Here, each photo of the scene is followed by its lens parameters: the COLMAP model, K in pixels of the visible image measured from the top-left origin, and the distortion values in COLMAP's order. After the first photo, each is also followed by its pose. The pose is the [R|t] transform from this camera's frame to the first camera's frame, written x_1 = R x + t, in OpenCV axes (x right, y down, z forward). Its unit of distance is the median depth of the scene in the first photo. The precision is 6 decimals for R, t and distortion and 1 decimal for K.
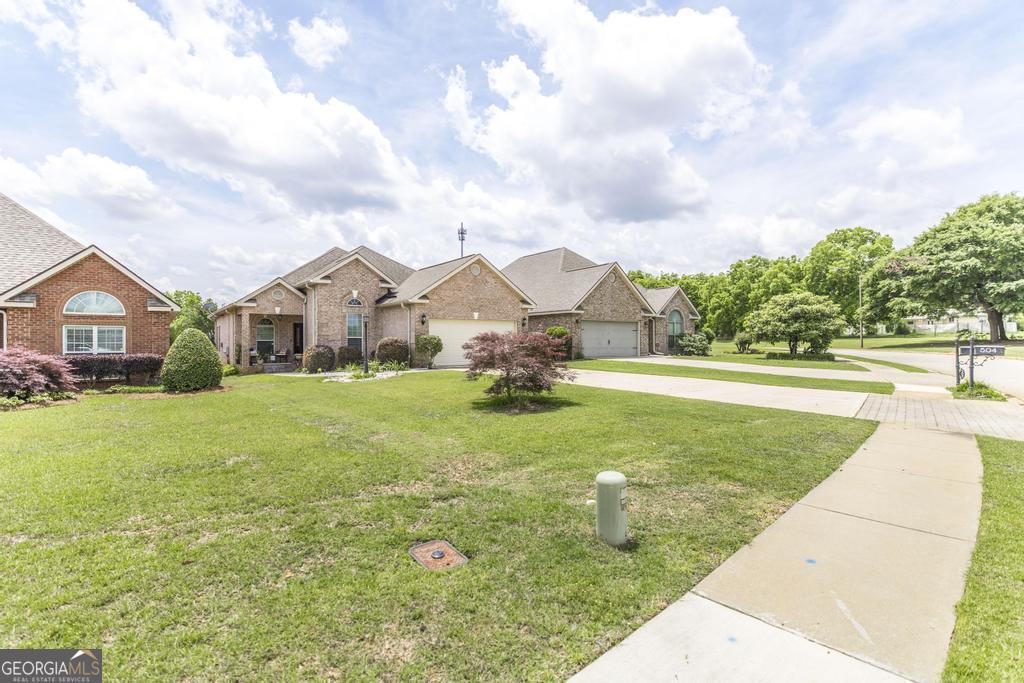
lens RADIAL K [[504.7, 0, 512.0], [0, 504.7, 341.5], [0, 0, 1]] dist [0.012523, 0.000593]
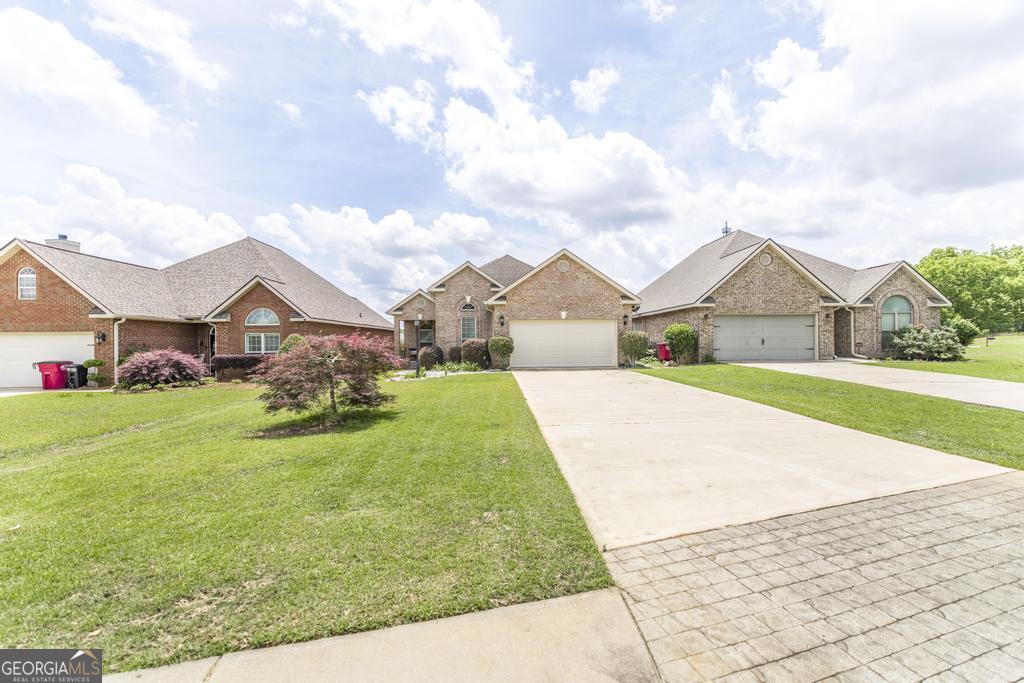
lens RADIAL K [[439.3, 0, 513.7], [0, 439.3, 339.8], [0, 0, 1]] dist [-0.000143, 0.000247]
pose [[0.833834, -0.006348, -0.551979, 0.291690], [0.007352, 0.999973, -0.000393, -0.004901], [0.551967, -0.003731, 0.833858, 0.257812]]
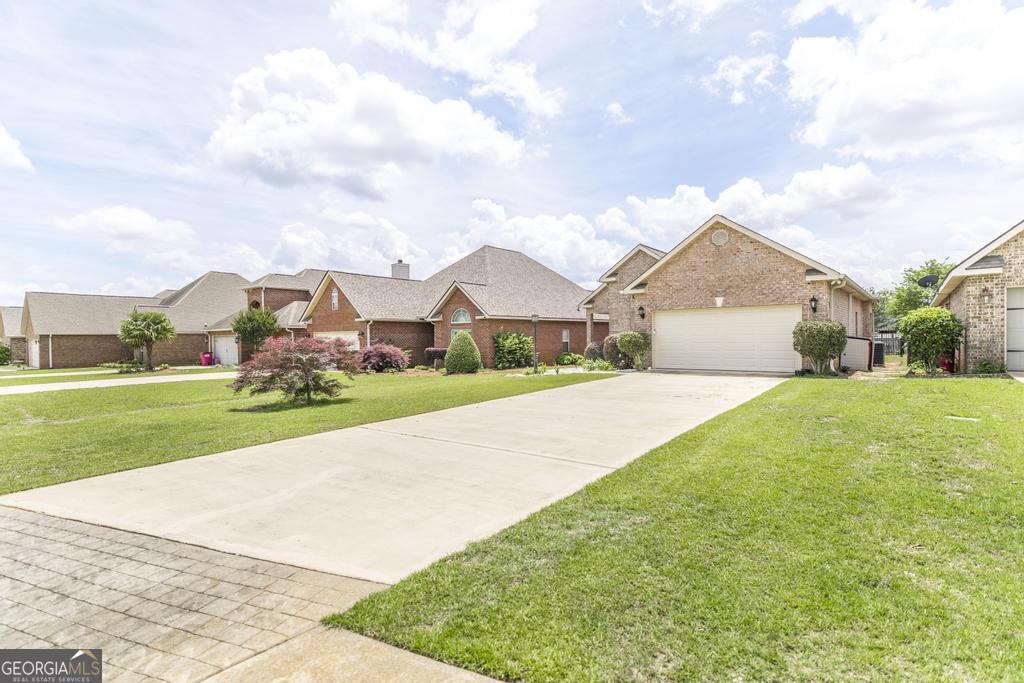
lens RADIAL K [[467.8, 0, 512.0], [0, 467.8, 341.5], [0, 0, 1]] dist [-0.002029, -0.000058]
pose [[0.267250, 0.009117, -0.963584, 0.473231], [0.013830, 0.999816, 0.013295, -0.007358], [0.963528, -0.016880, 0.267074, 0.519605]]
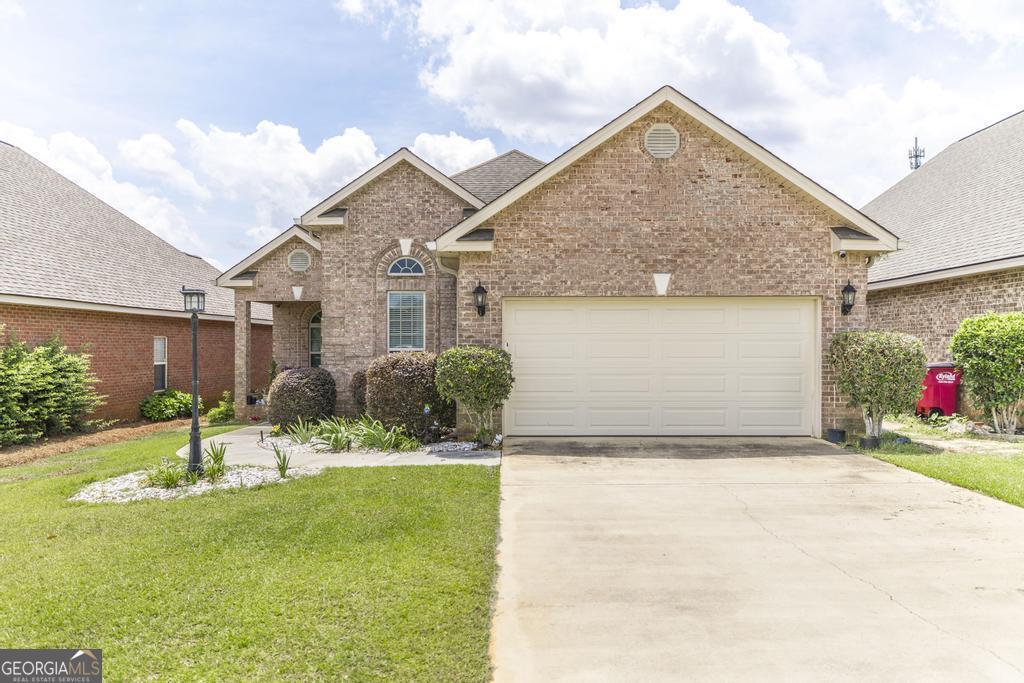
lens RADIAL K [[723.3, 0, 512.0], [0, 723.3, 341.5], [0, 0, 1]] dist [0.014143, 0.001834]
pose [[0.811166, -0.001505, -0.584814, 0.116021], [0.000329, 0.999998, -0.002117, -0.013082], [0.584816, 0.001525, 0.811165, 0.552109]]
